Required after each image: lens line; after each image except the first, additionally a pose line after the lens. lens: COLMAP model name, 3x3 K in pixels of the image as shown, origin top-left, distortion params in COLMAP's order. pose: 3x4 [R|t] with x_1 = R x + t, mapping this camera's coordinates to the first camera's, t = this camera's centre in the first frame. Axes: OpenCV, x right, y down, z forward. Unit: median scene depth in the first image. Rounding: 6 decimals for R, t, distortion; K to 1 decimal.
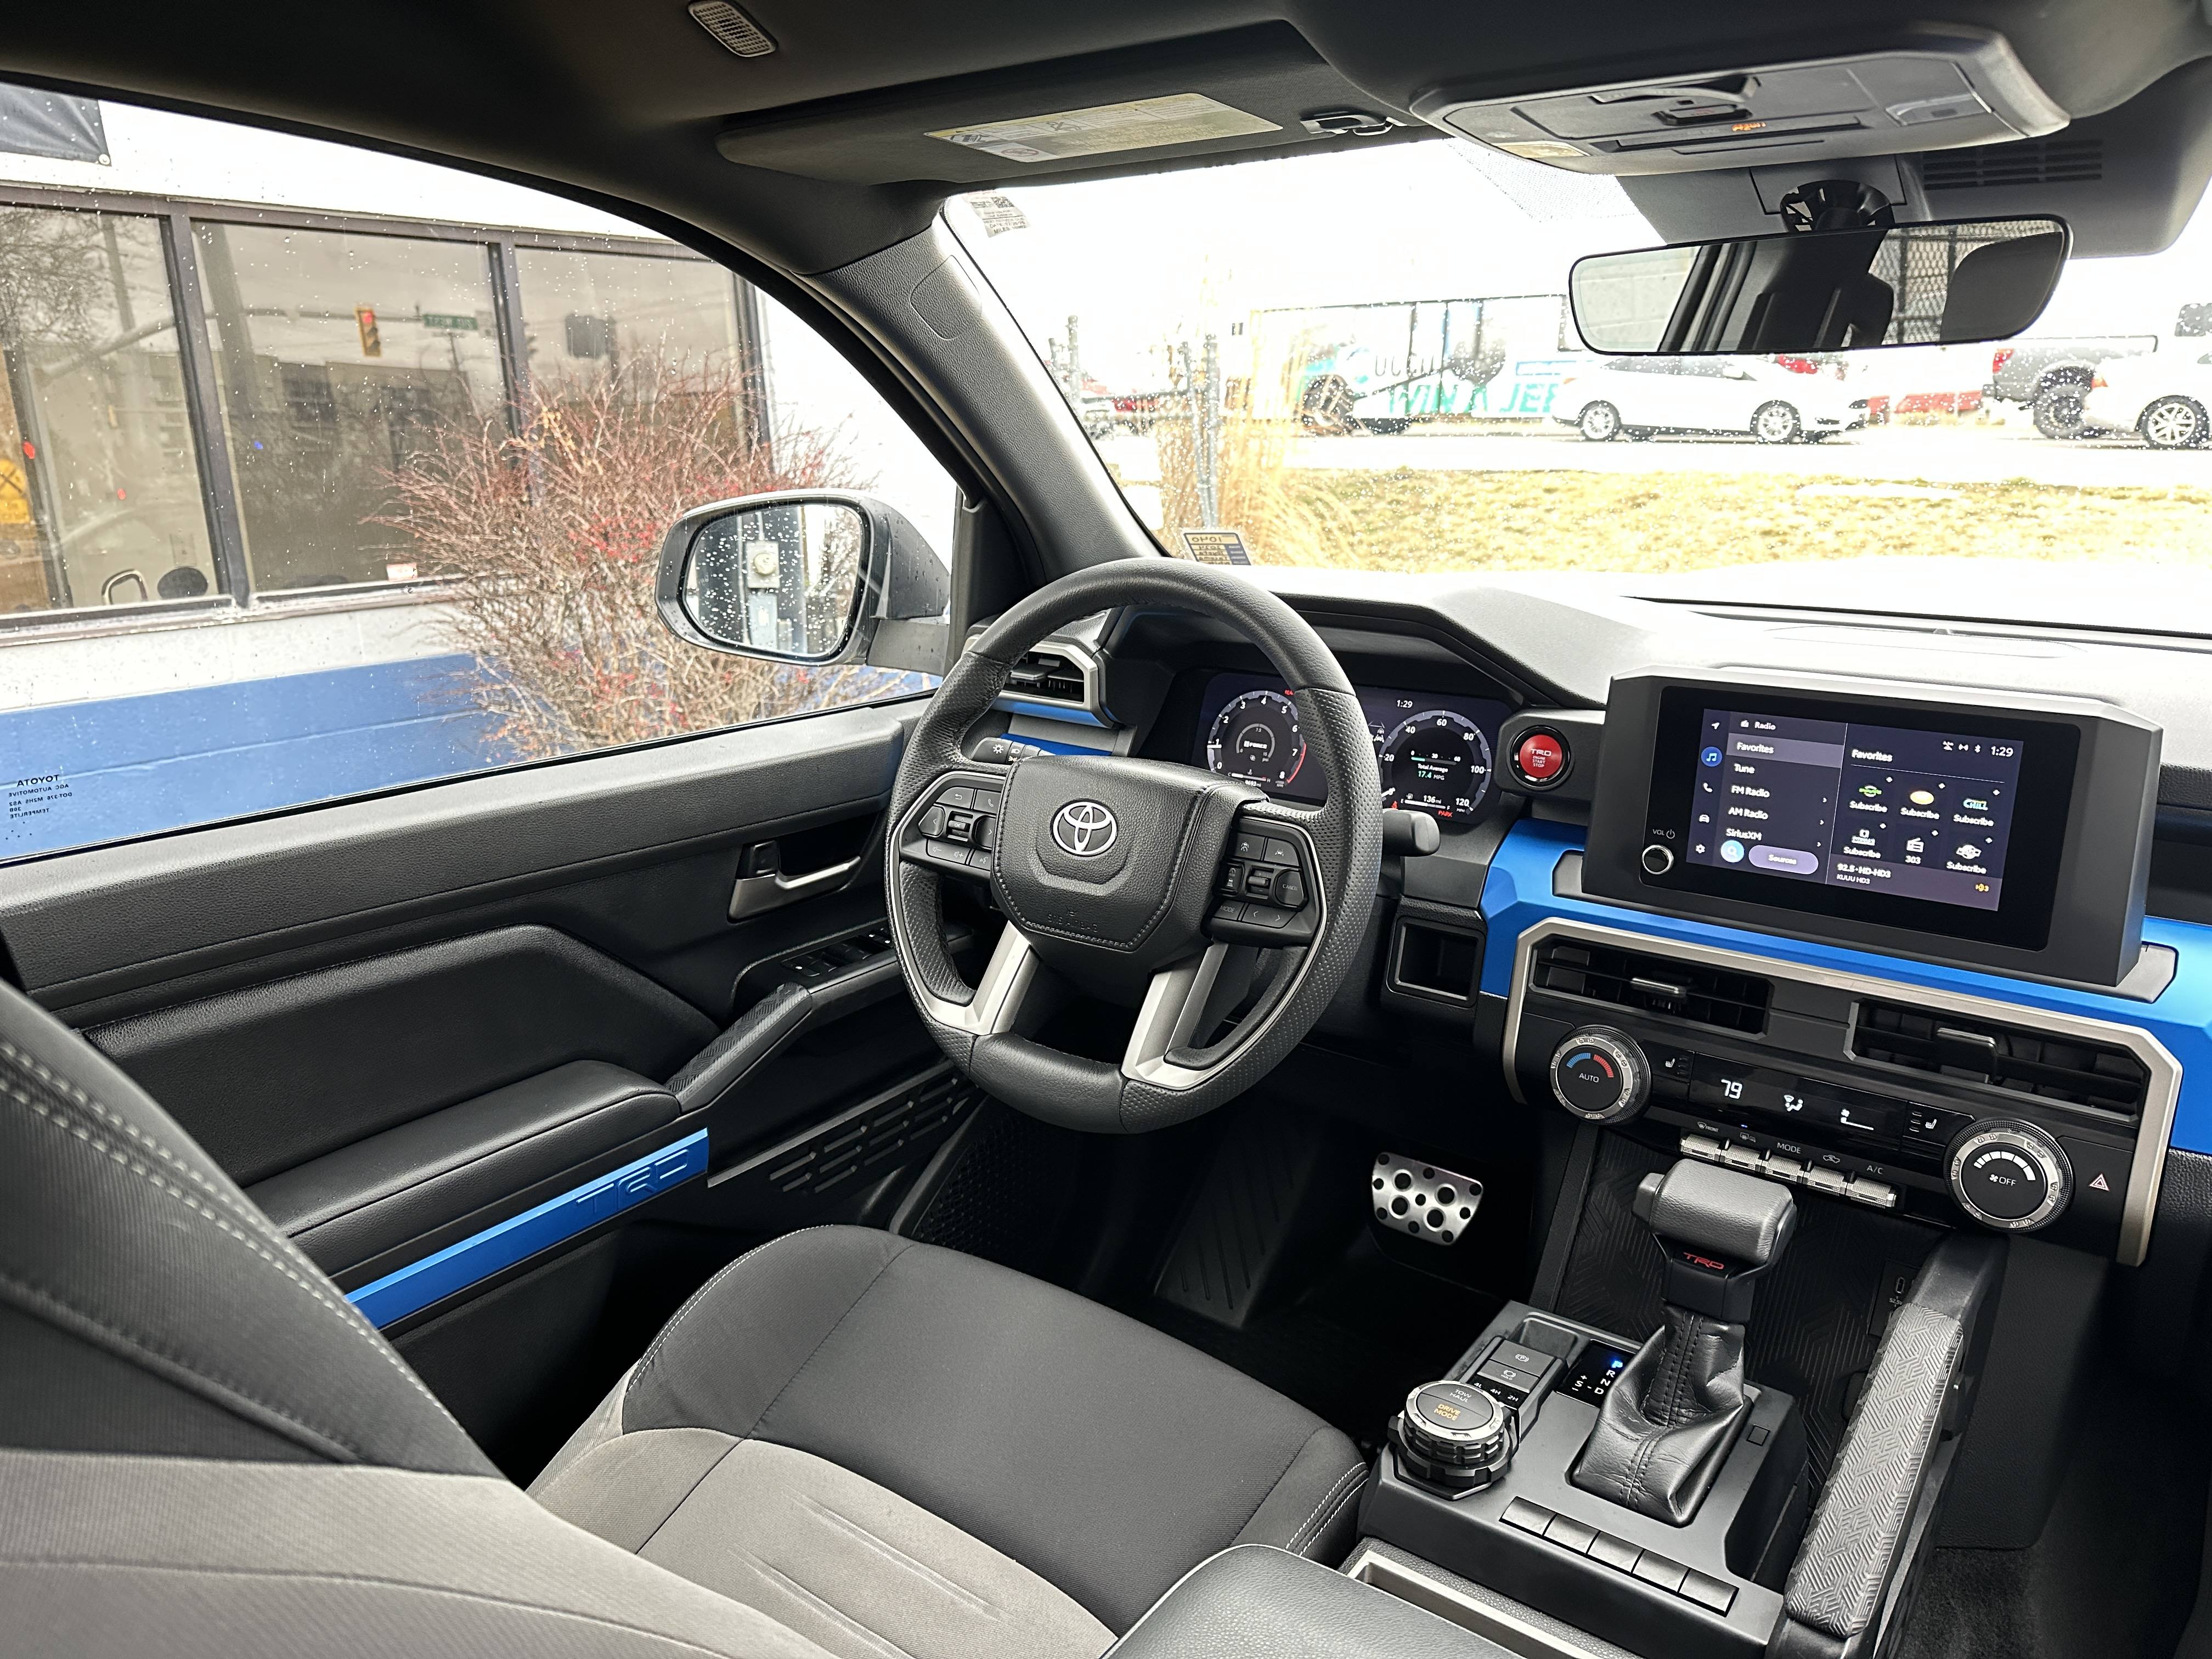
lens RADIAL K [[1570.7, 0, 1090.9], [0, 1570.7, 834.0], [0, 0, 1]] dist [0.042096, -0.049661]
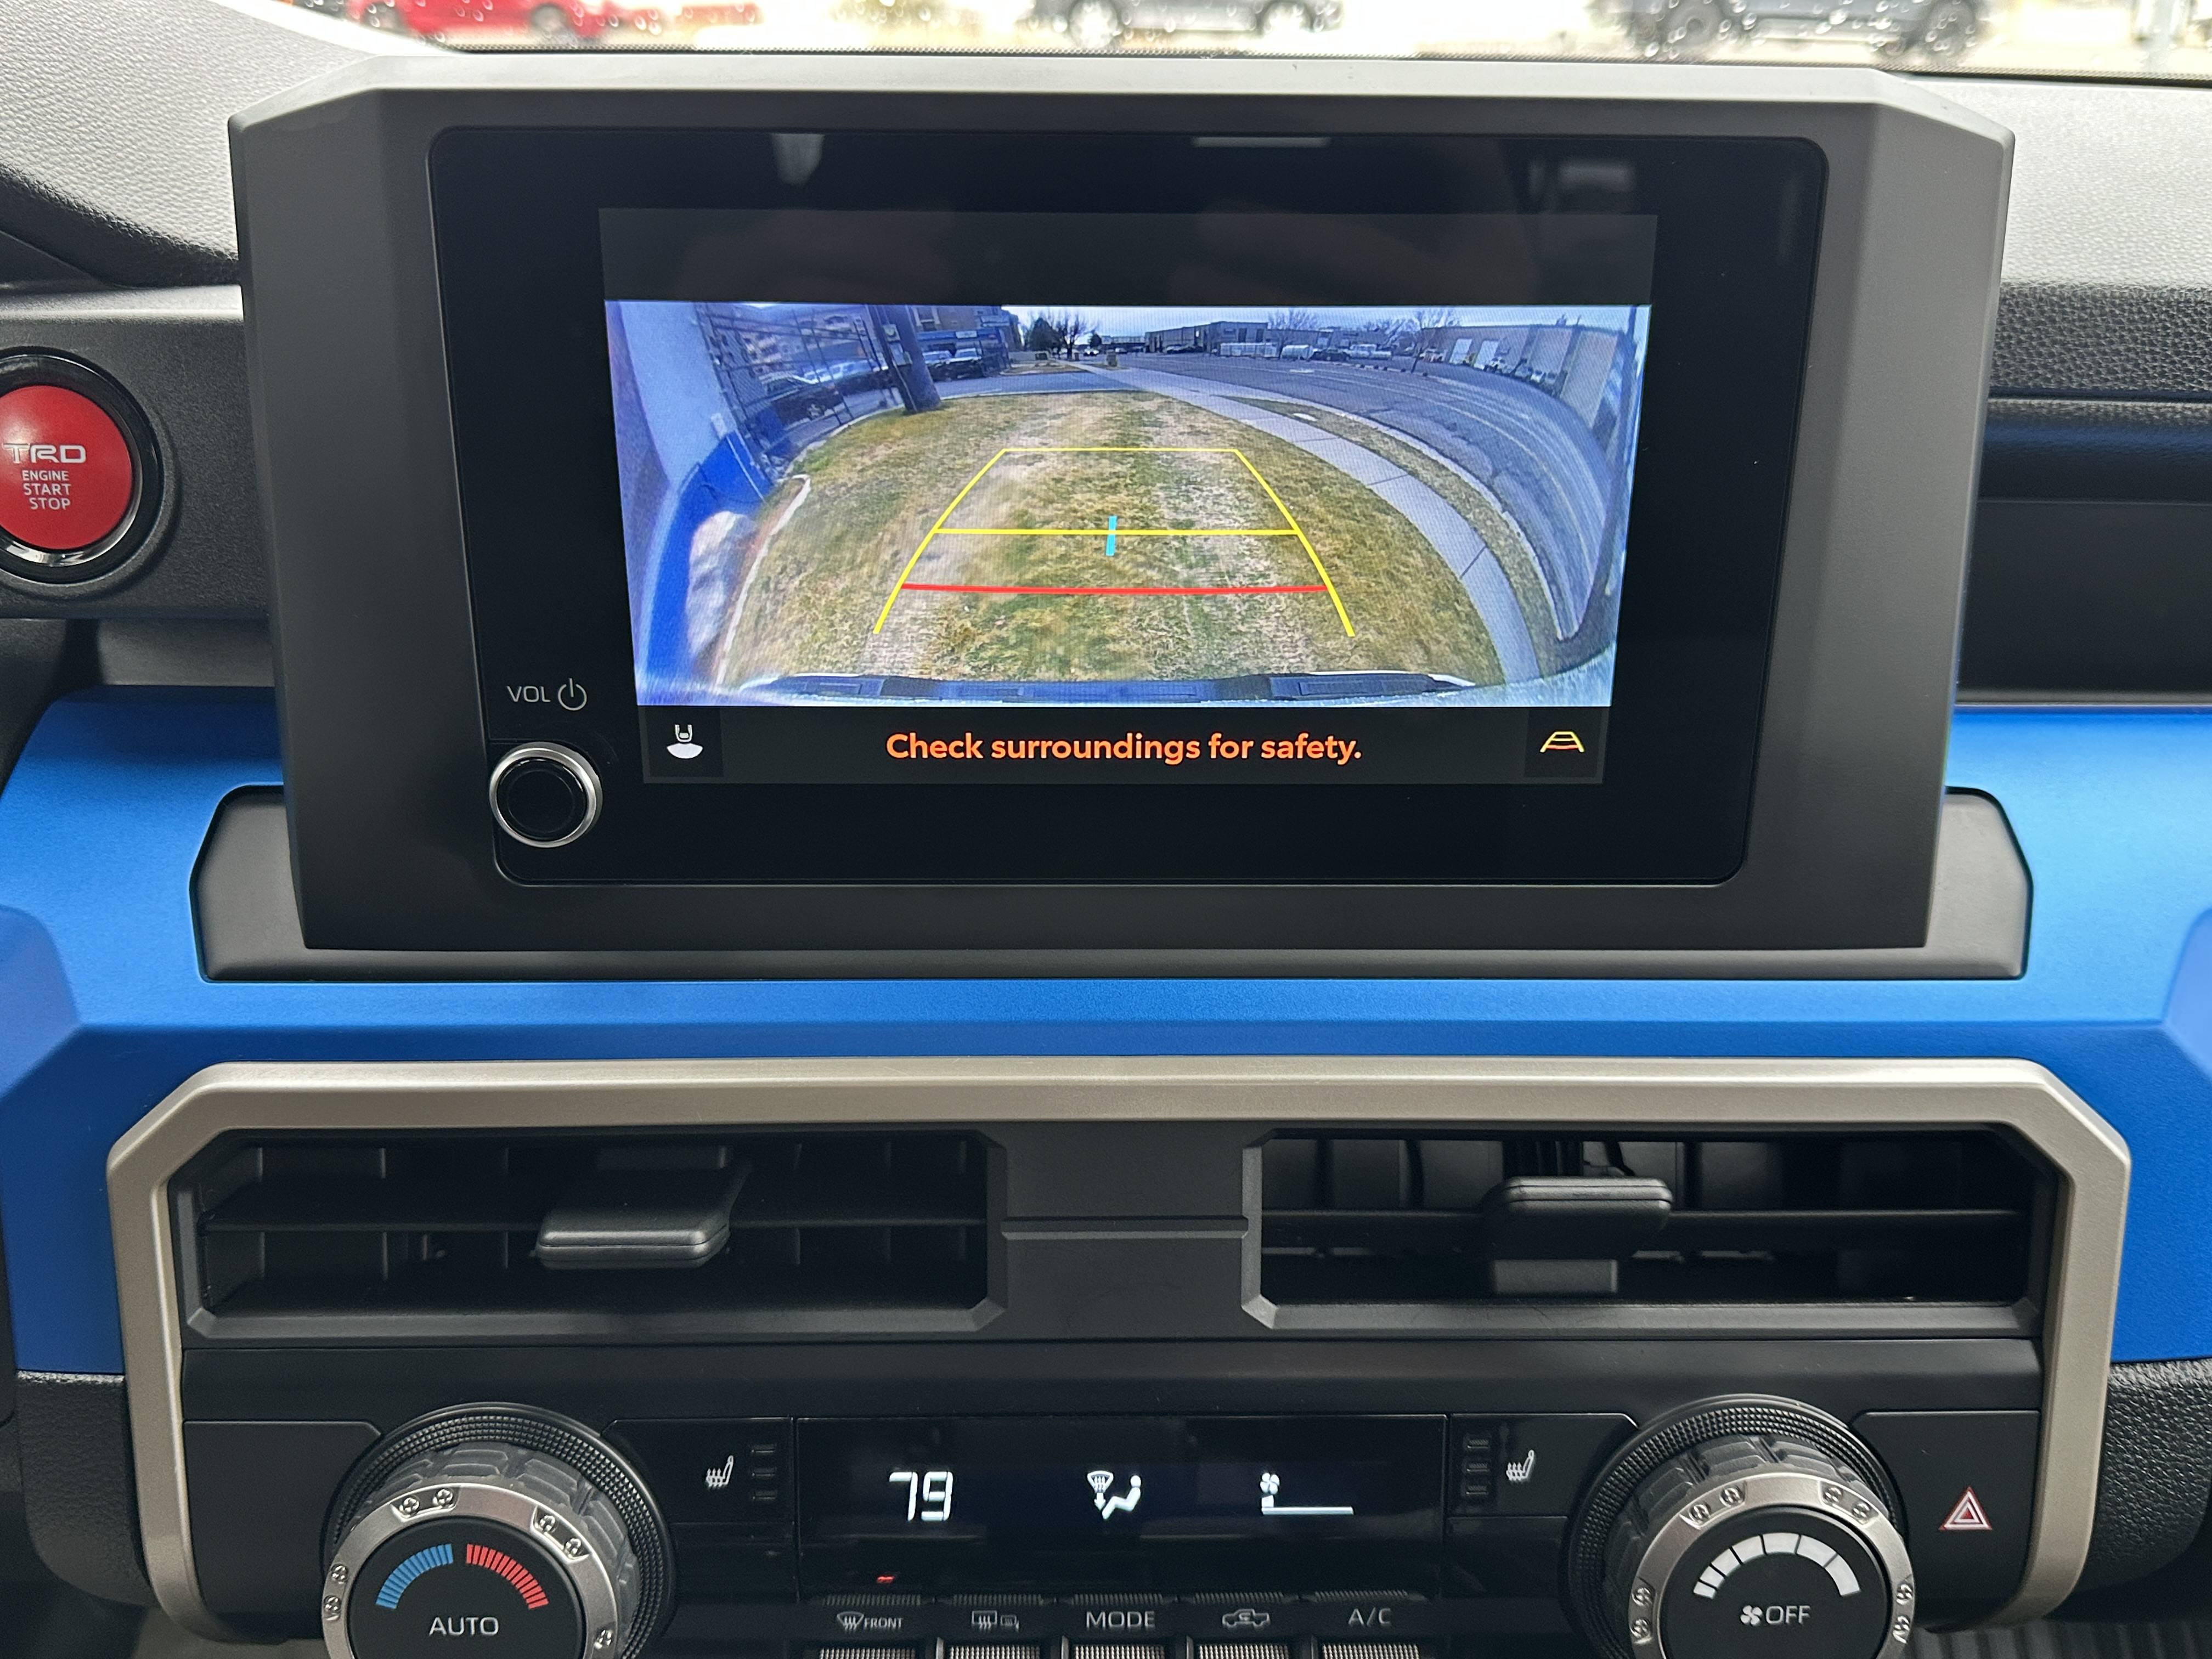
lens RADIAL K [[1886.6, 0, 1112.0], [0, 1886.6, 805.9], [0, 0, 1]] dist [0.000348, -0.053895]
pose [[0.778018, -0.220093, 0.588428, 0.249644], [0.143408, 0.974115, 0.174740, -0.025441], [-0.611655, -0.051566, 0.789442, 0.700439]]
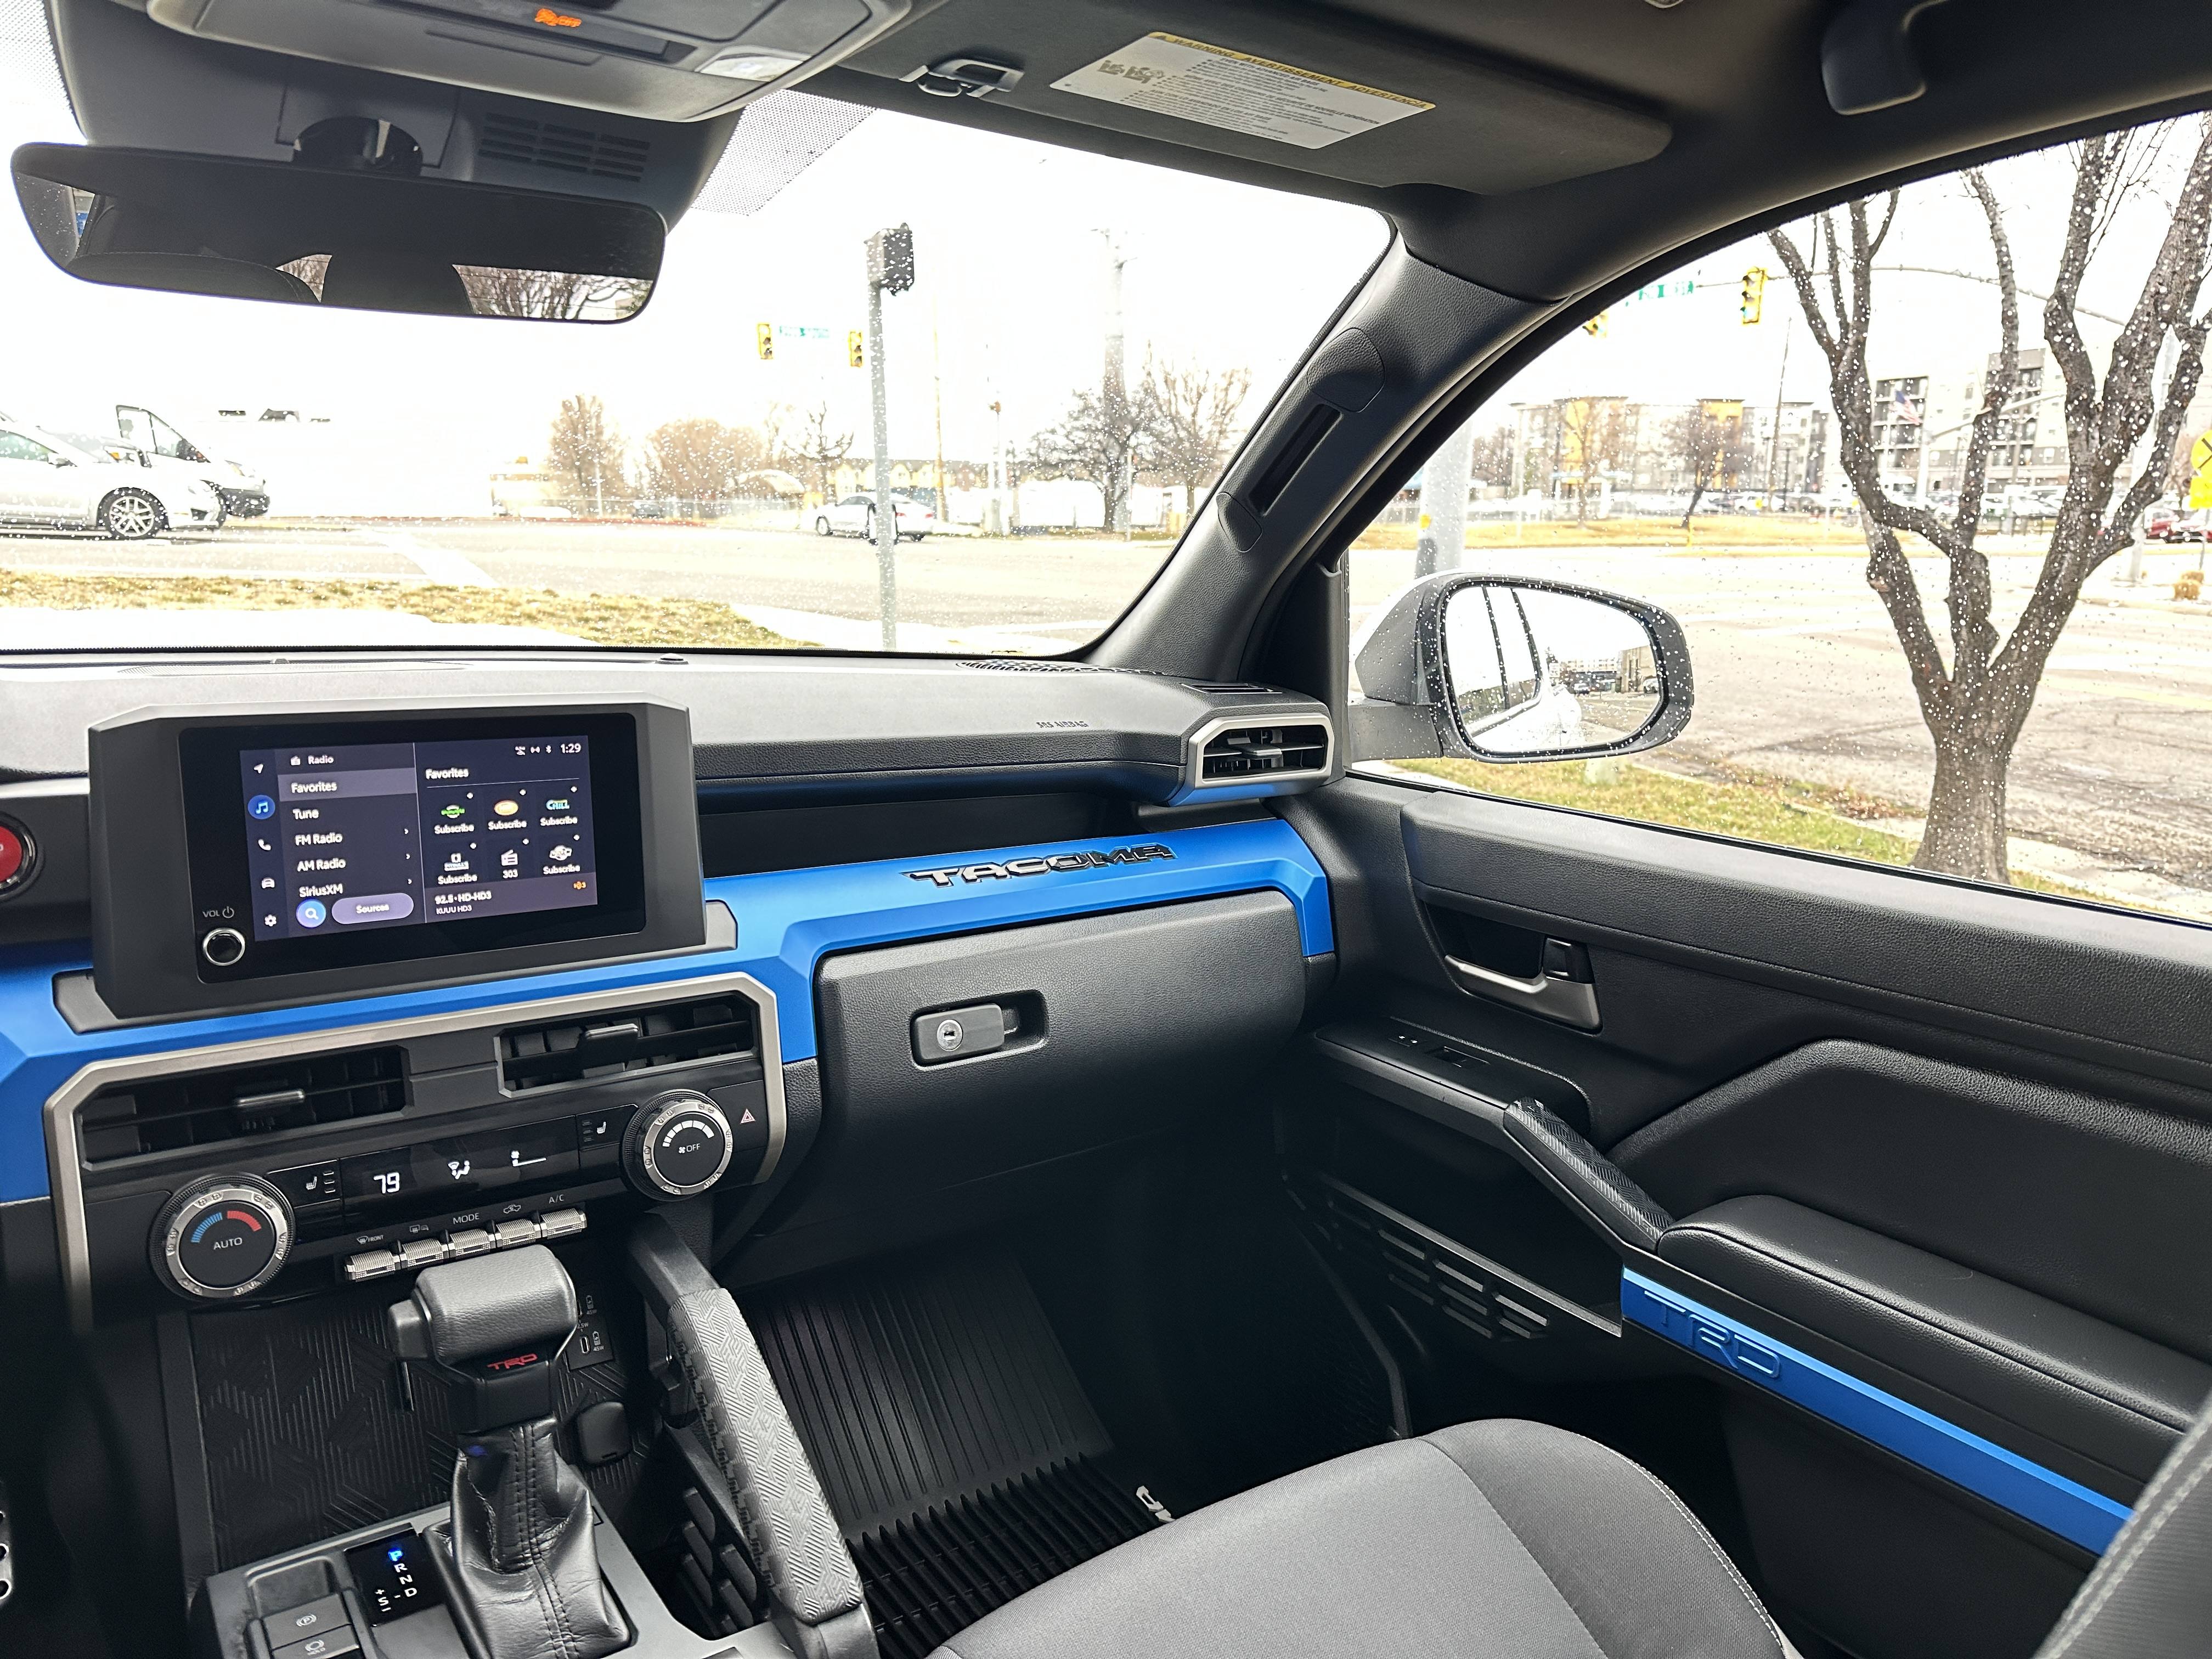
lens RADIAL K [[1570.7, 0, 1126.3], [0, 1570.7, 831.1], [0, 0, 1]] dist [0.042096, -0.049661]
pose [[0.267465, -0.158290, 0.950477, -0.268173], [0.206382, 0.972934, 0.103954, -0.029573], [-0.941206, 0.168358, 0.292894, 0.345935]]
